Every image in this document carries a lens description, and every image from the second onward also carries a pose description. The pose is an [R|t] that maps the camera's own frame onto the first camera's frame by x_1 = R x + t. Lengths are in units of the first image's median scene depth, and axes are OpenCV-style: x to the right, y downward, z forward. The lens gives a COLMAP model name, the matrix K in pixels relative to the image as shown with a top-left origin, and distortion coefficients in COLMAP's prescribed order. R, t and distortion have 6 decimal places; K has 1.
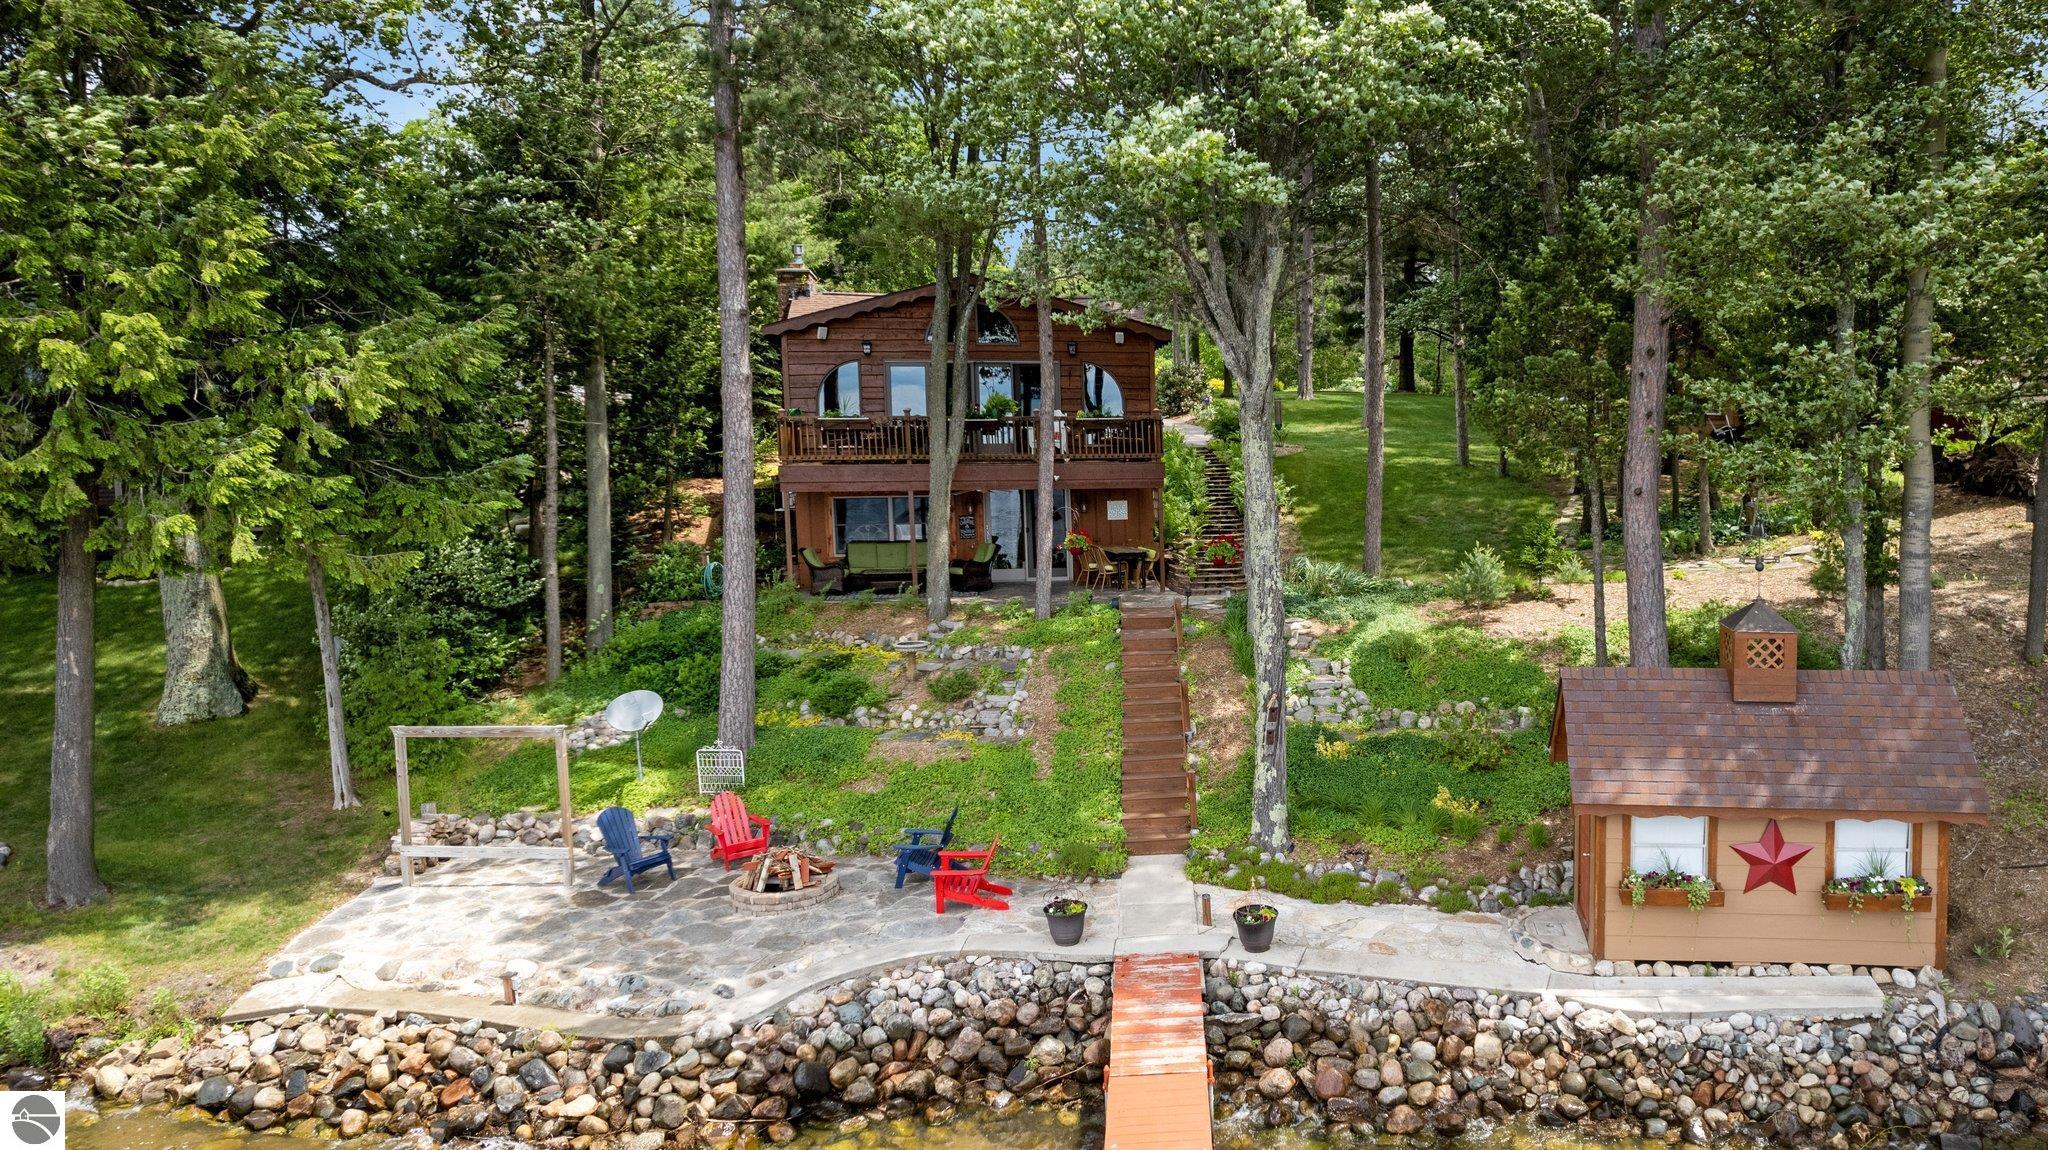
lens RADIAL K [[1382.0, 0, 1306.4], [0, 1382.0, 590.1], [0, 0, 1]] dist [-0.041117, 0.003898]
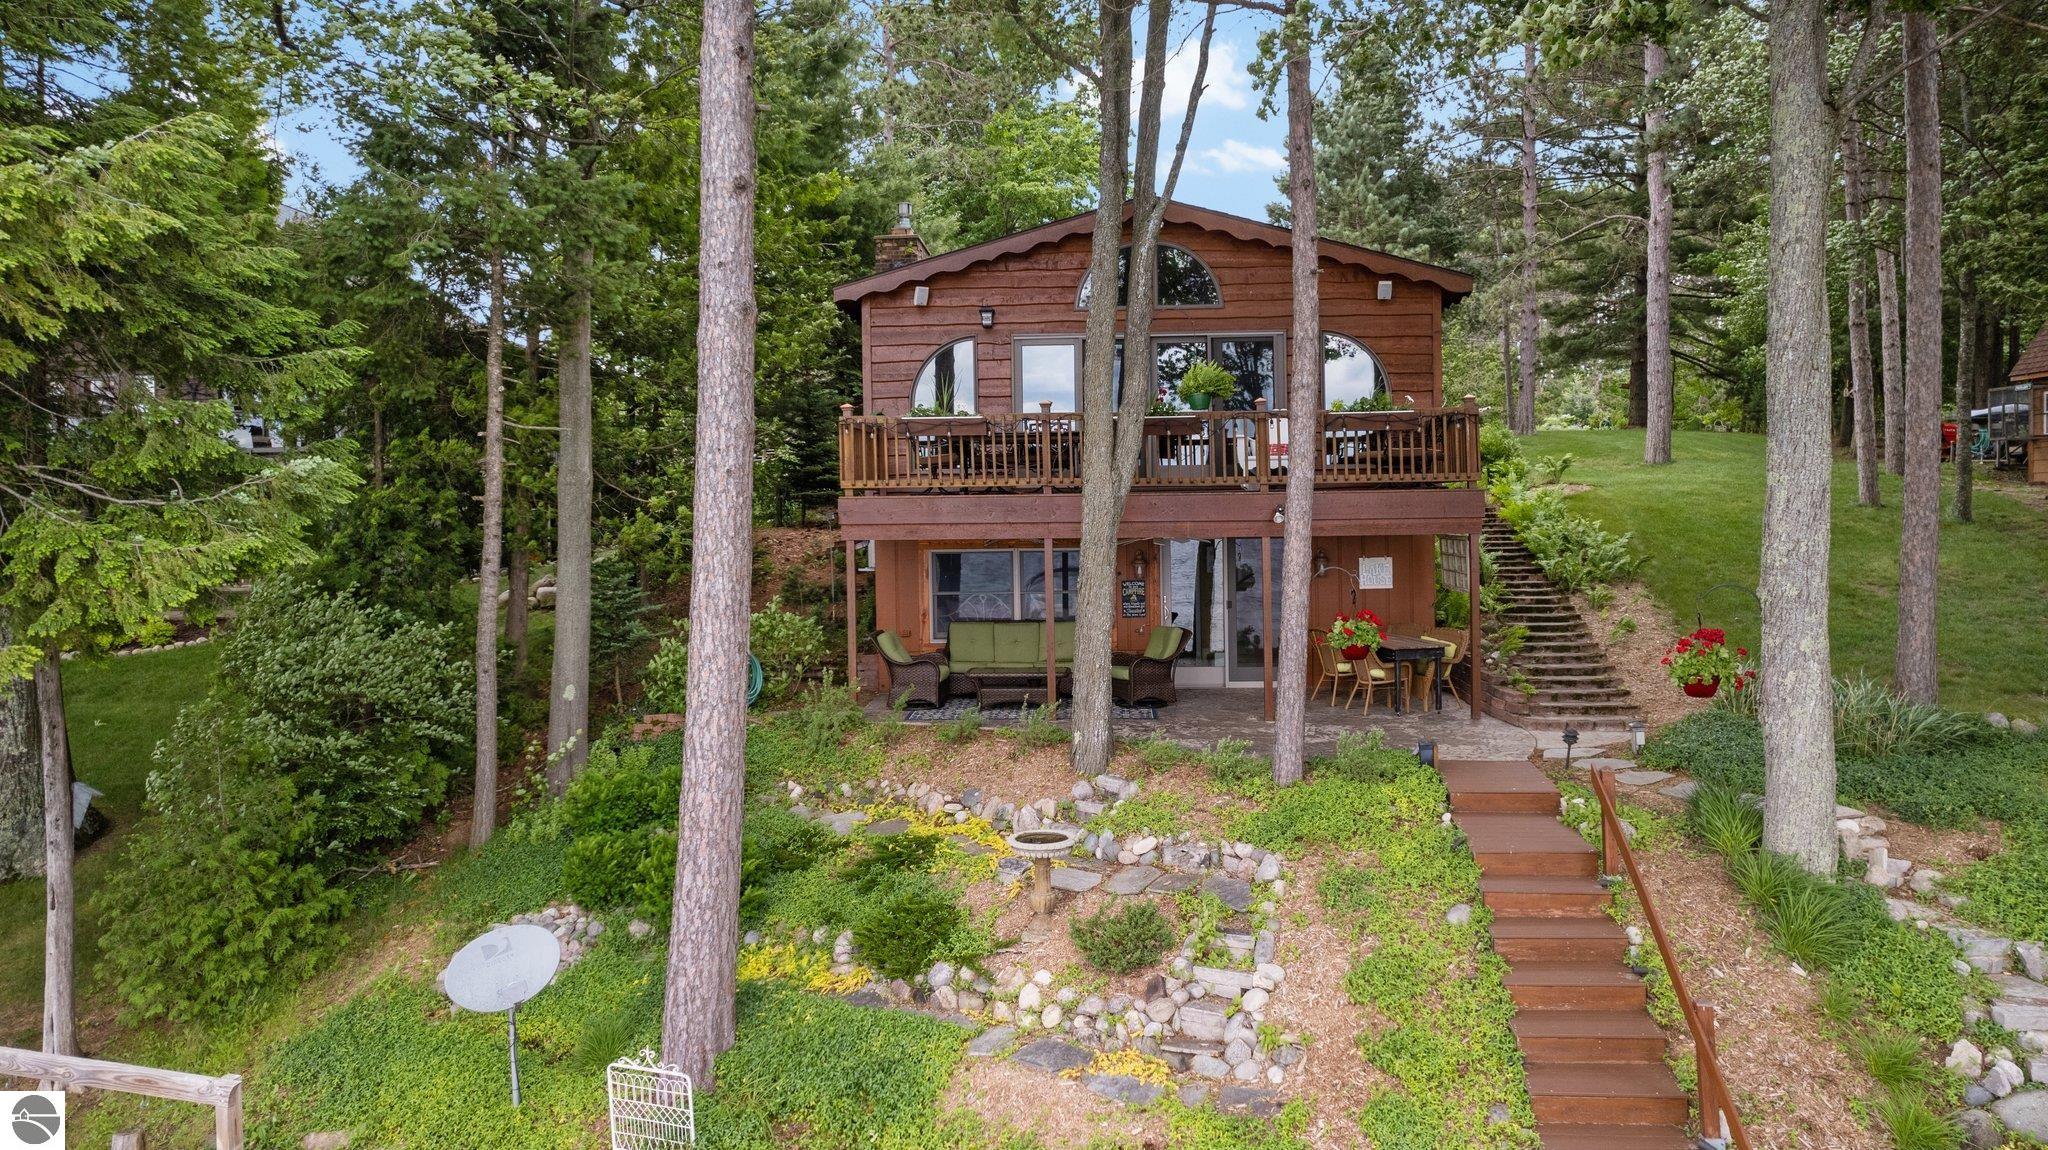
lens RADIAL K [[1314.0, 0, 1057.2], [0, 1314.0, 519.9], [0, 0, 1]] dist [-0.075212, 0.059782]
pose [[0.962580, -0.004022, -0.270967, -0.154618], [-0.022143, 0.995379, -0.093436, -0.032485], [0.270091, 0.095940, 0.958043, 0.542780]]
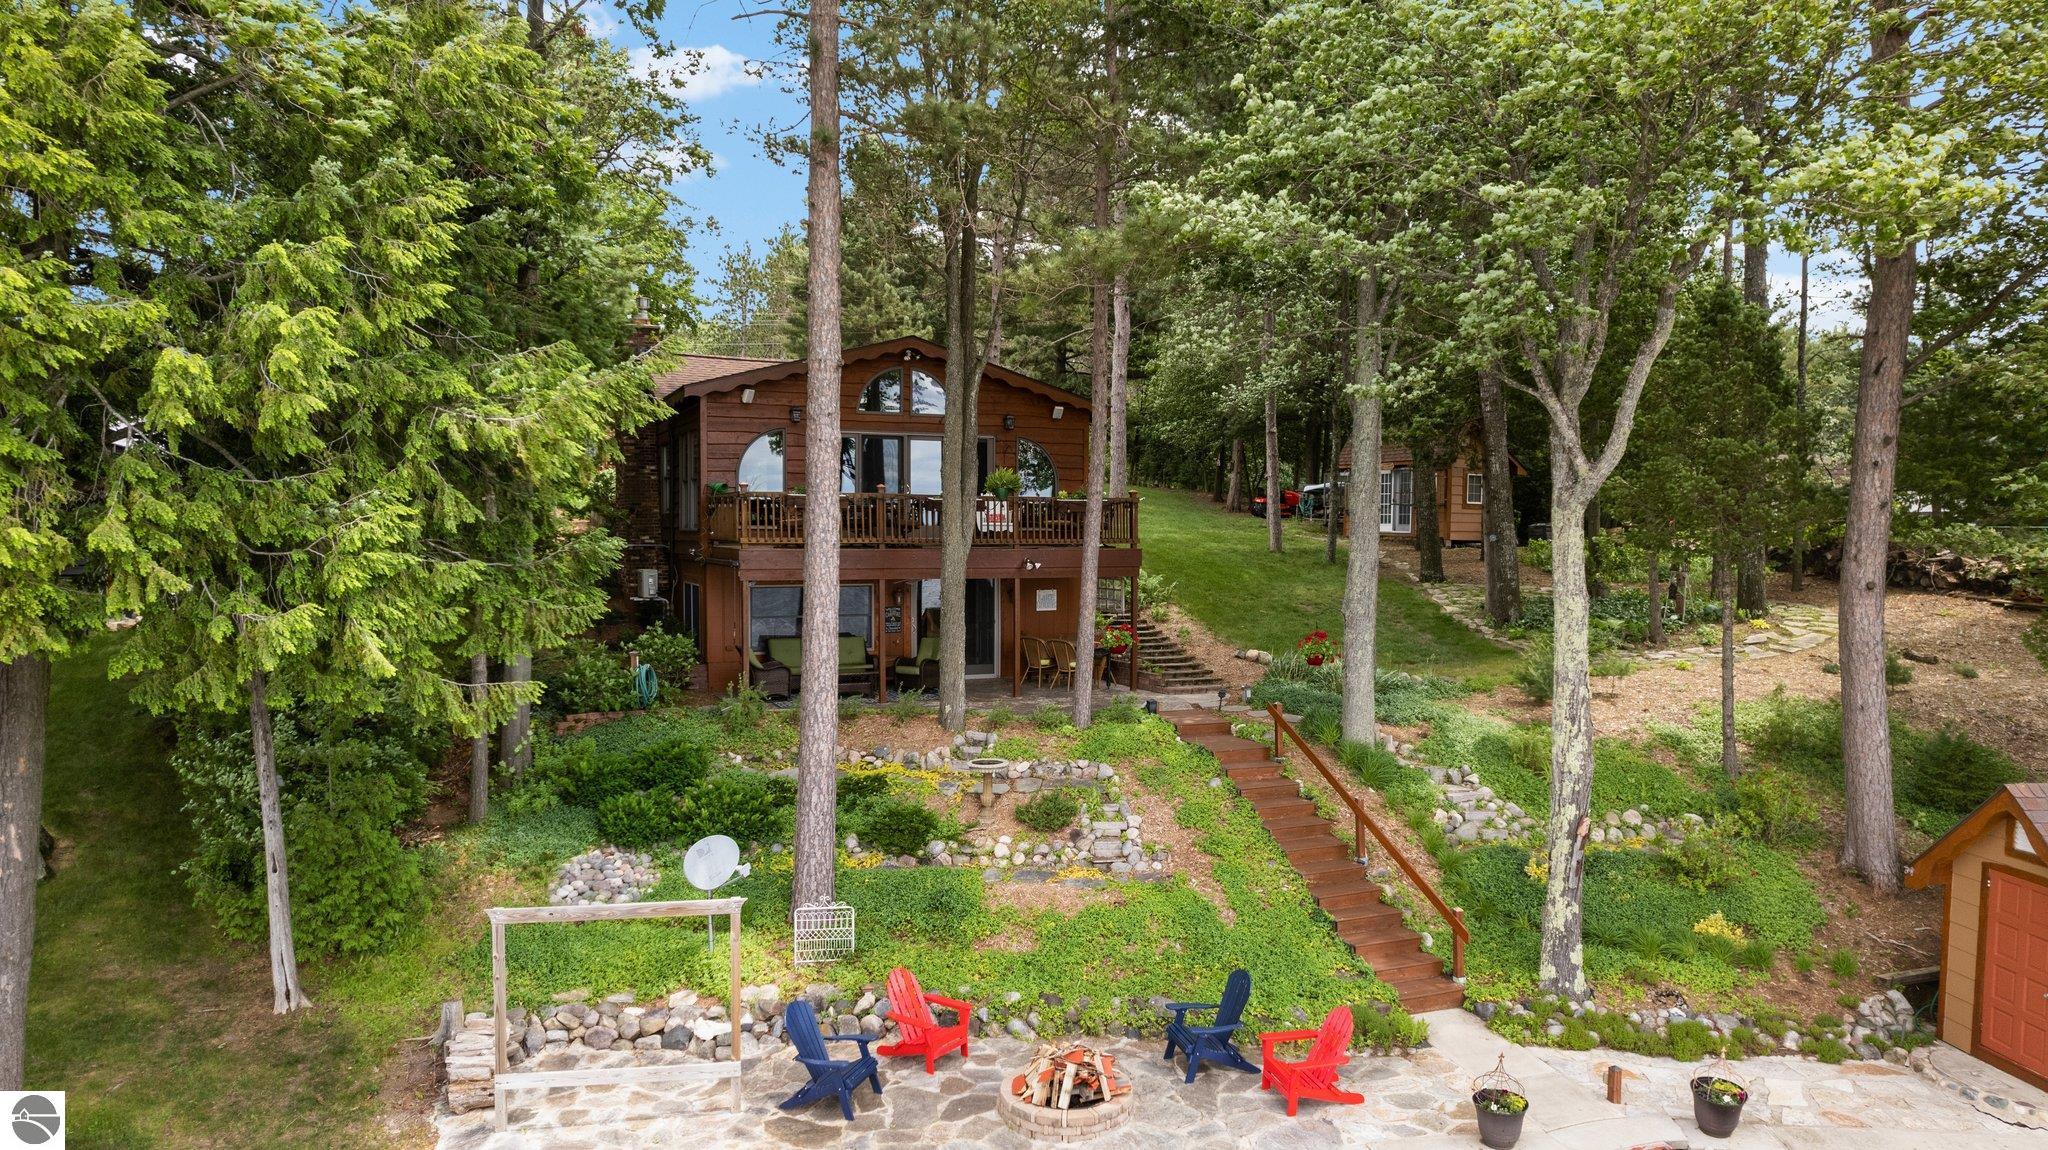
lens RADIAL K [[1302.7, 0, 1031.5], [0, 1302.7, 587.9], [0, 0, 1]] dist [-0.072215, 0.065414]
pose [[0.978684, 0.002609, 0.205357, -0.429495], [0.009746, 0.998203, -0.059127, -0.020613], [-0.205142, 0.059868, 0.976899, 0.215303]]
